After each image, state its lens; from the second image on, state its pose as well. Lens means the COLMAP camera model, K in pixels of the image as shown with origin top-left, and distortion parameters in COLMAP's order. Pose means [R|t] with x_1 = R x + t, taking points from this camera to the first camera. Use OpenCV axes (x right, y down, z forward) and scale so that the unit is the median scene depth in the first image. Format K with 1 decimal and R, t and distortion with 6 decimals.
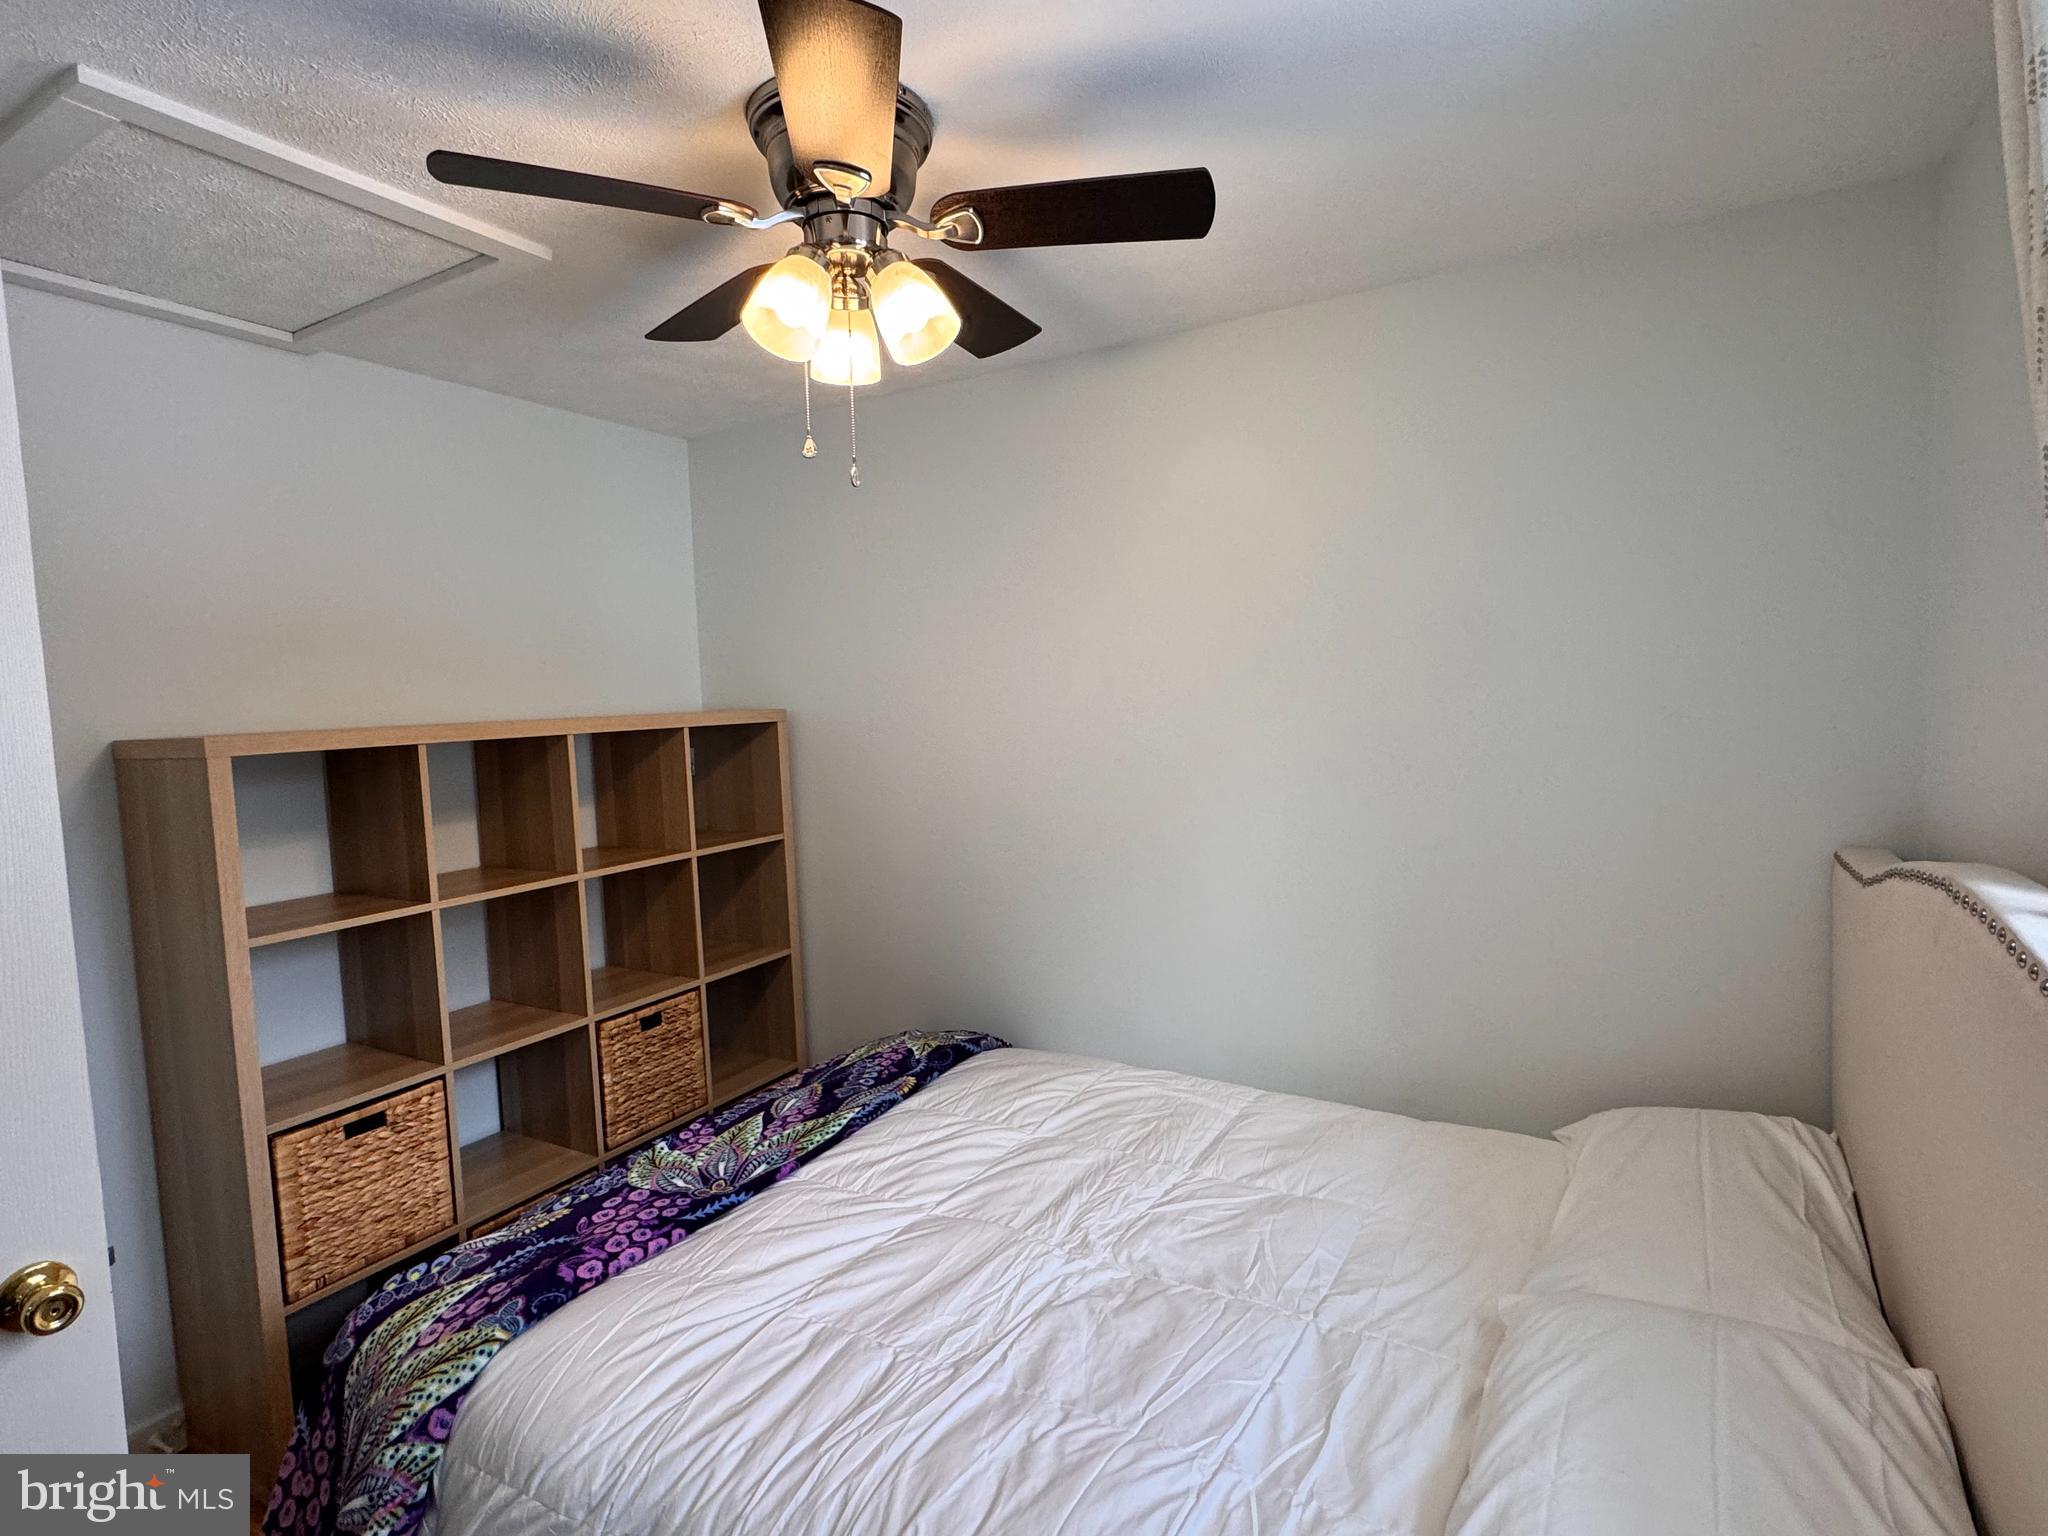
lens RADIAL K [[1032.1, 0, 1024.0], [0, 1032.1, 753.8], [0, 0, 1]] dist [-0.000558, -0.000866]
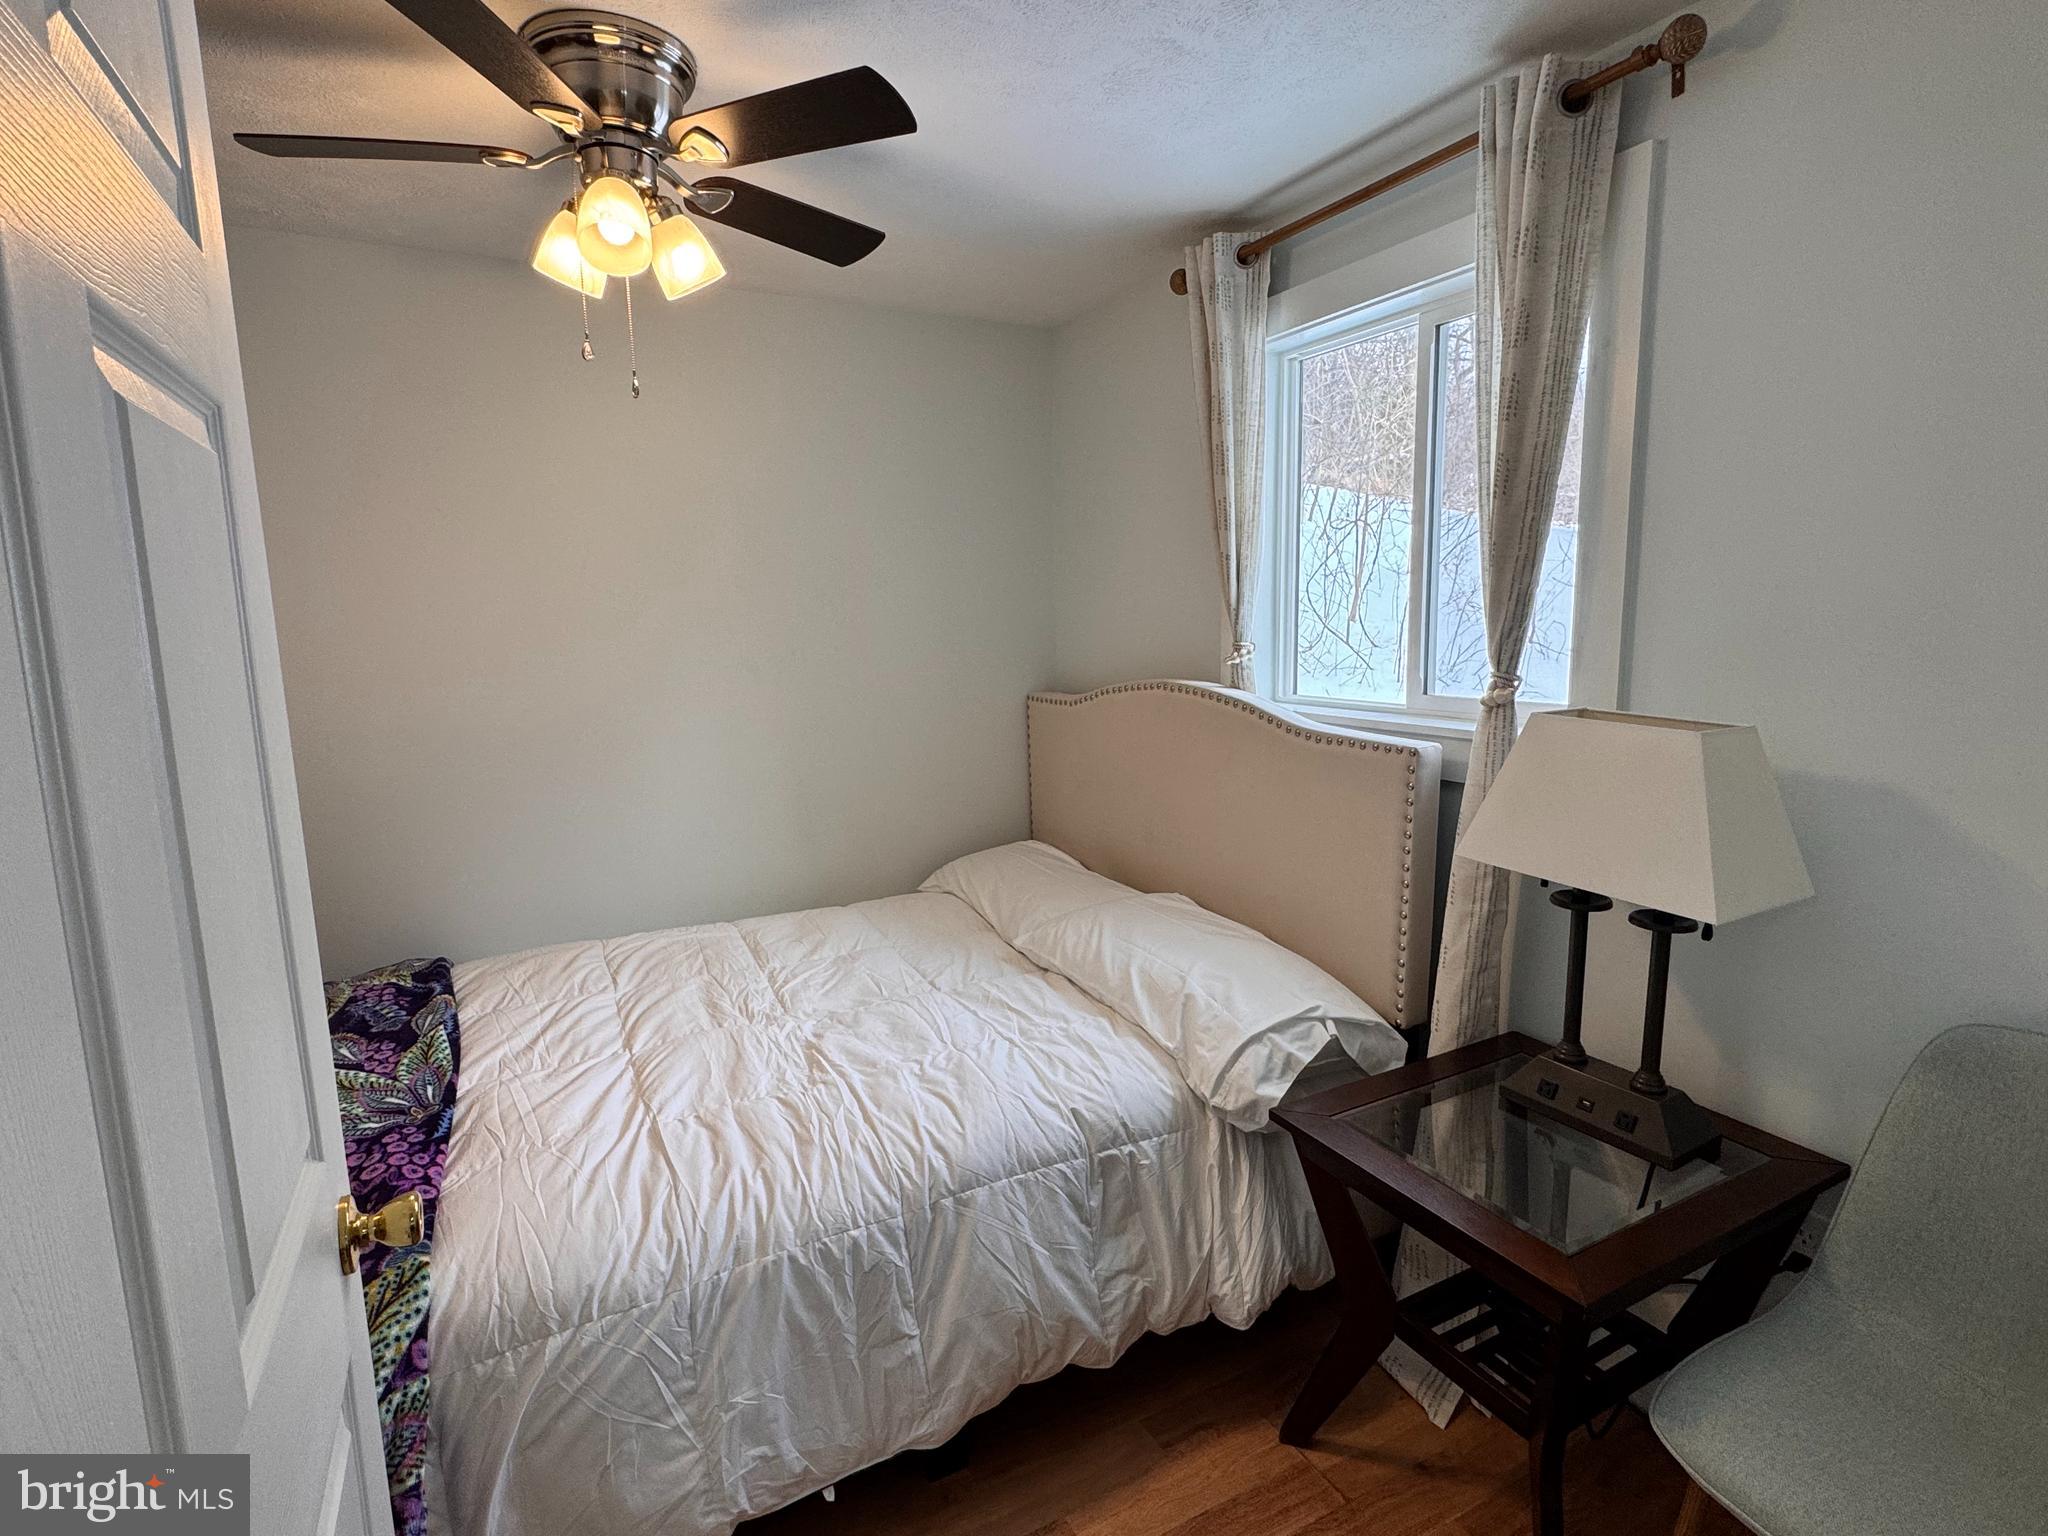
lens RADIAL K [[1032.1, 0, 1026.9], [0, 1032.1, 772.9], [0, 0, 1]] dist [-0.000558, -0.000866]
pose [[0.517561, -0.109092, 0.848663, -0.785327], [0.050768, 0.994007, 0.096814, 0.052389], [-0.854139, -0.007023, 0.519998, 0.044219]]
